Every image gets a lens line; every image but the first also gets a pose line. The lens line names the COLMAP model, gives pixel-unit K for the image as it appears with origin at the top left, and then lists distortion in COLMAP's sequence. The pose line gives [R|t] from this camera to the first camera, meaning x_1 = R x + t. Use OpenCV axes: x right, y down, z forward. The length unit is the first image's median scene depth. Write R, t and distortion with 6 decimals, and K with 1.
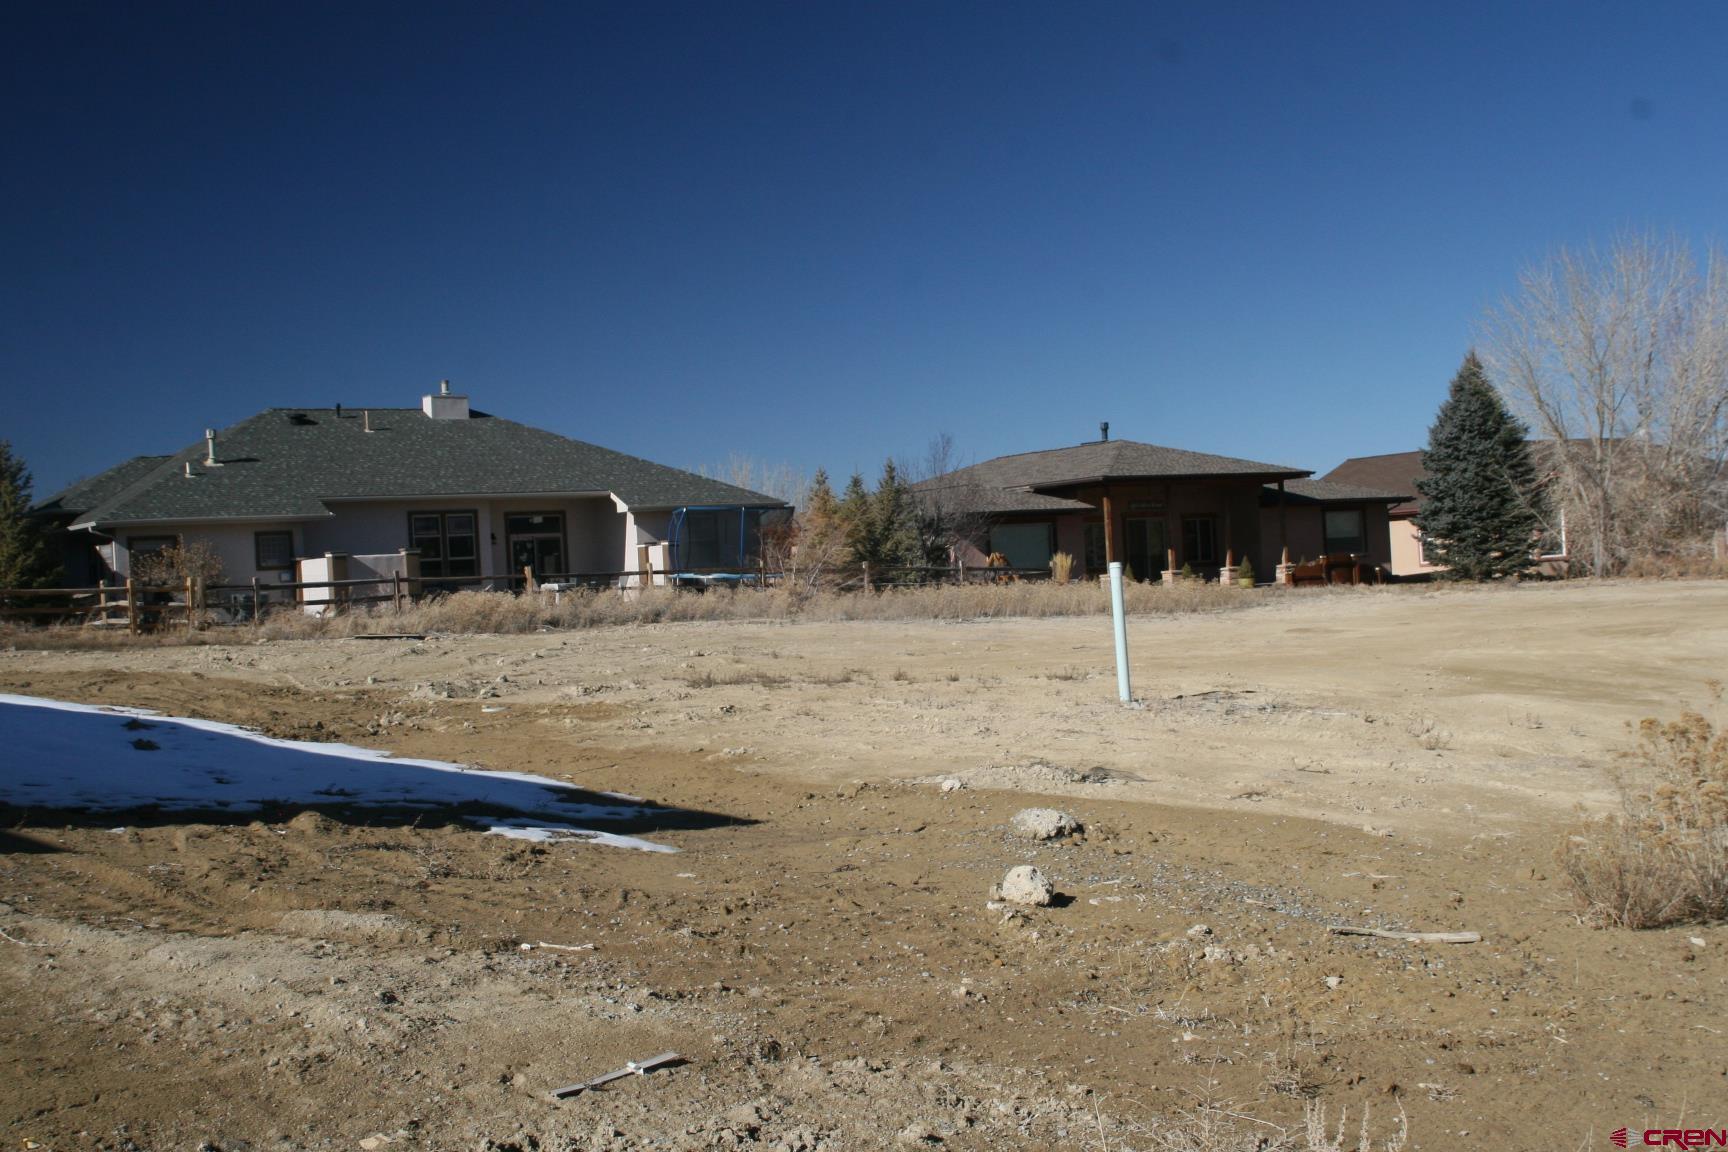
lens RADIAL K [[1937.8, 0, 882.1], [0, 1937.8, 607.4], [0, 0, 1]] dist [-0.095460, 0.000000]
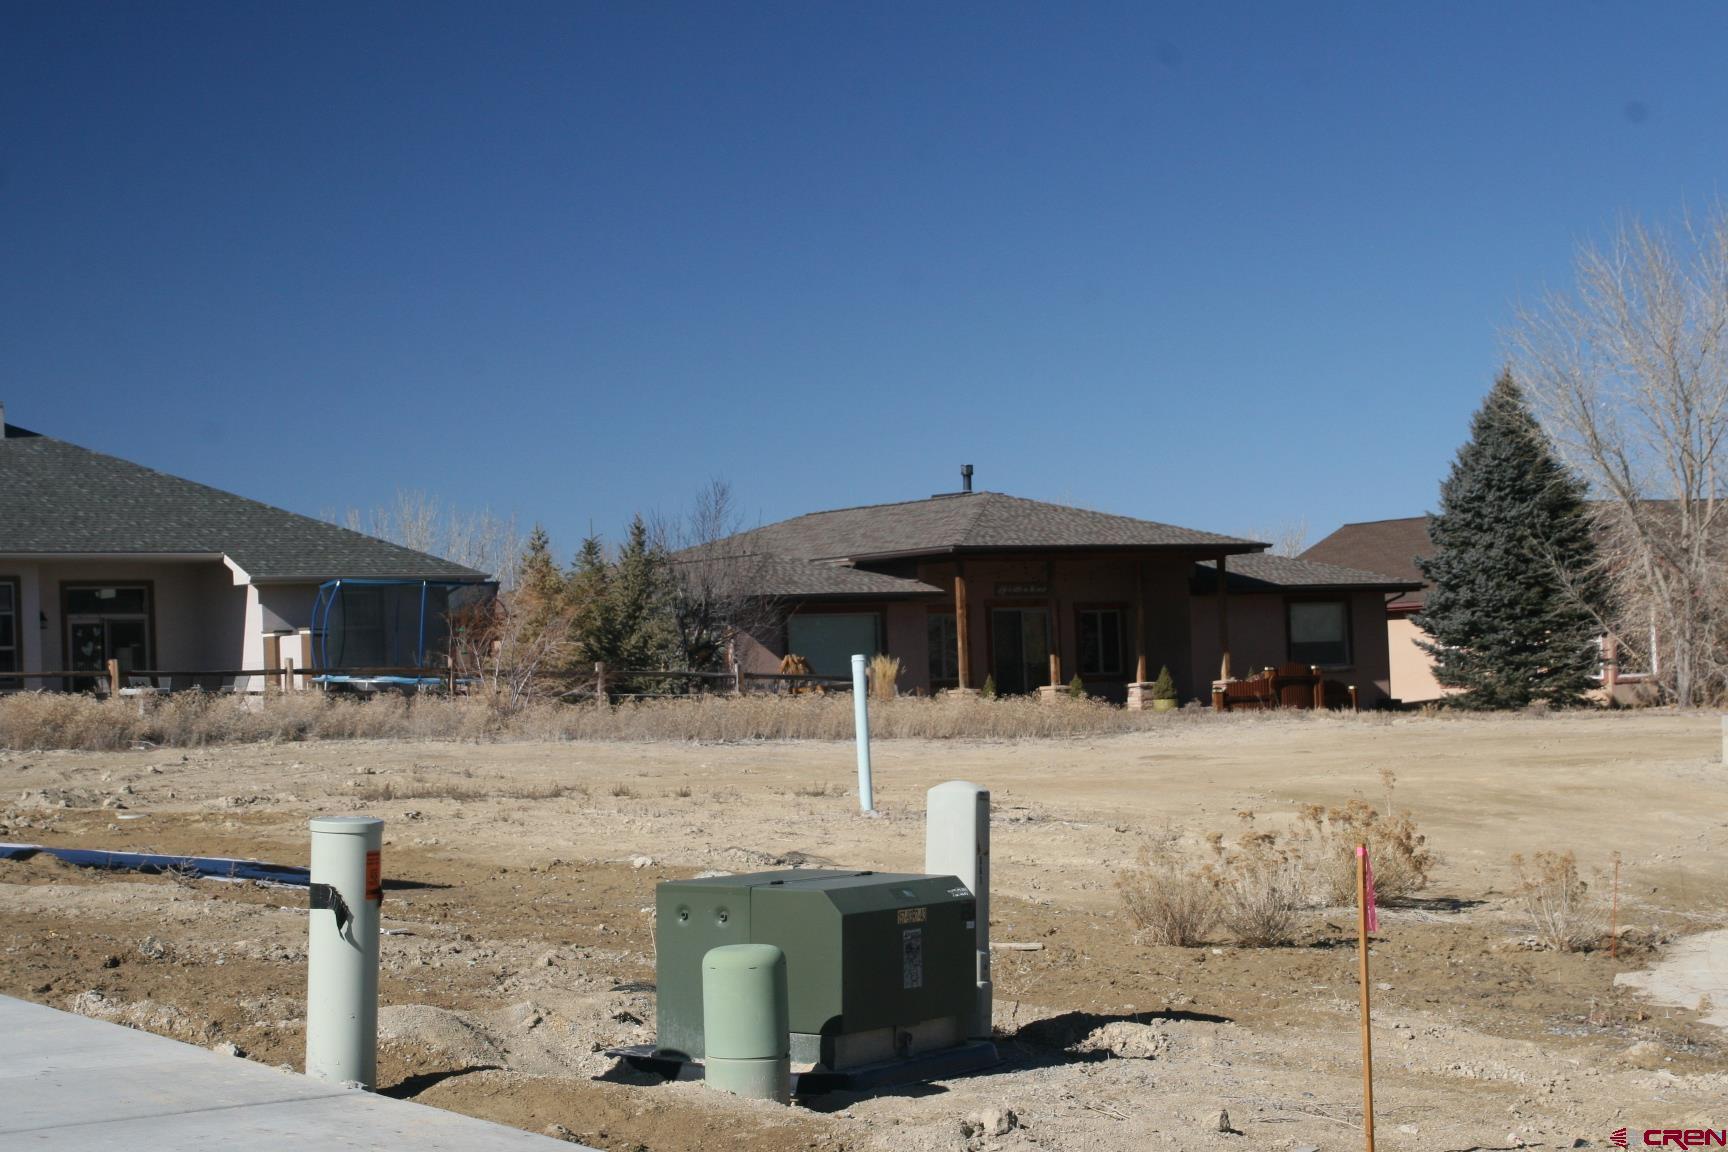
lens RADIAL K [[3310.4, 0, 855.2], [0, 3310.4, 621.2], [0, 0, 1]] dist [0.158289, 0.000000]
pose [[0.997952, 0.018656, 0.061192, 0.008671], [-0.016151, 0.999022, -0.041172, 0.007976], [-0.061900, 0.040099, 0.997276, -0.172381]]
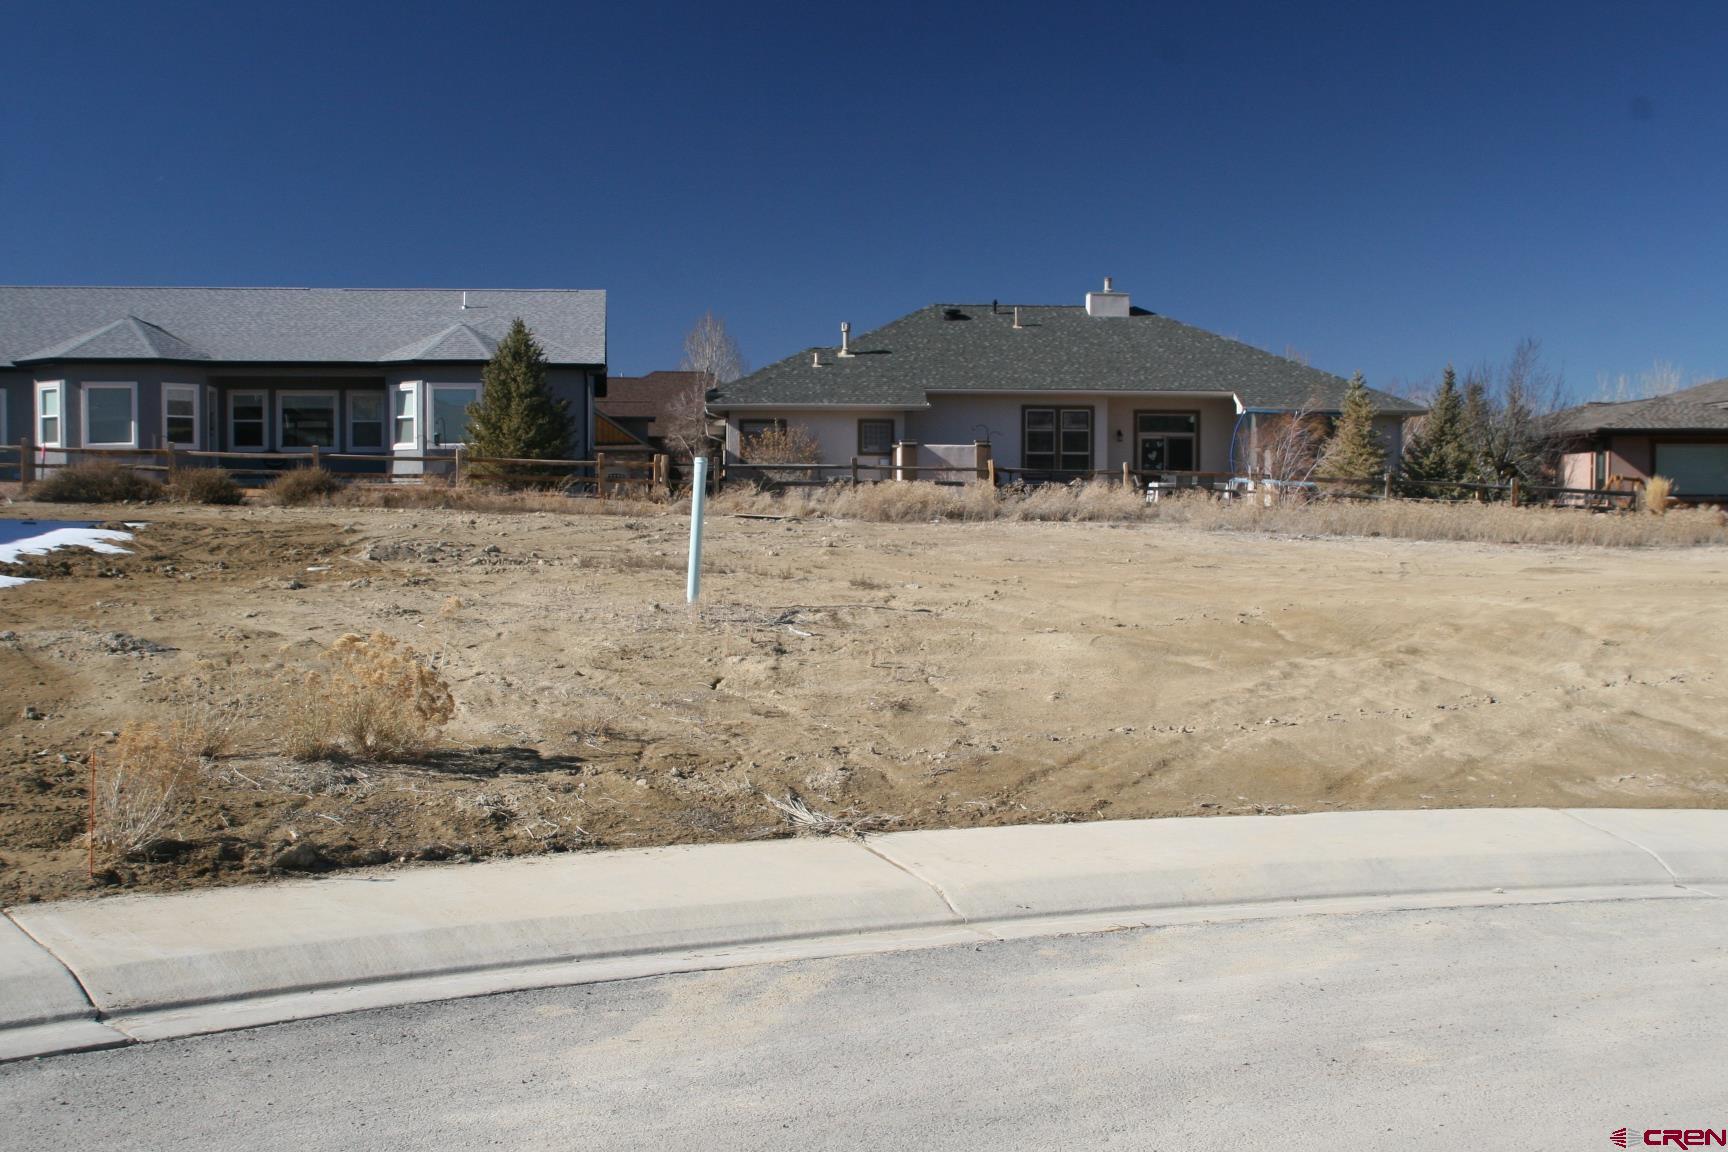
lens RADIAL K [[1937.8, 0, 876.8], [0, 1937.8, 580.8], [0, 0, 1]] dist [-0.095460, 0.000000]
pose [[0.844562, 0.076053, -0.530029, 0.234916], [-0.056312, 0.996988, 0.053328, -0.006780], [0.532489, -0.015191, 0.846301, 0.078000]]
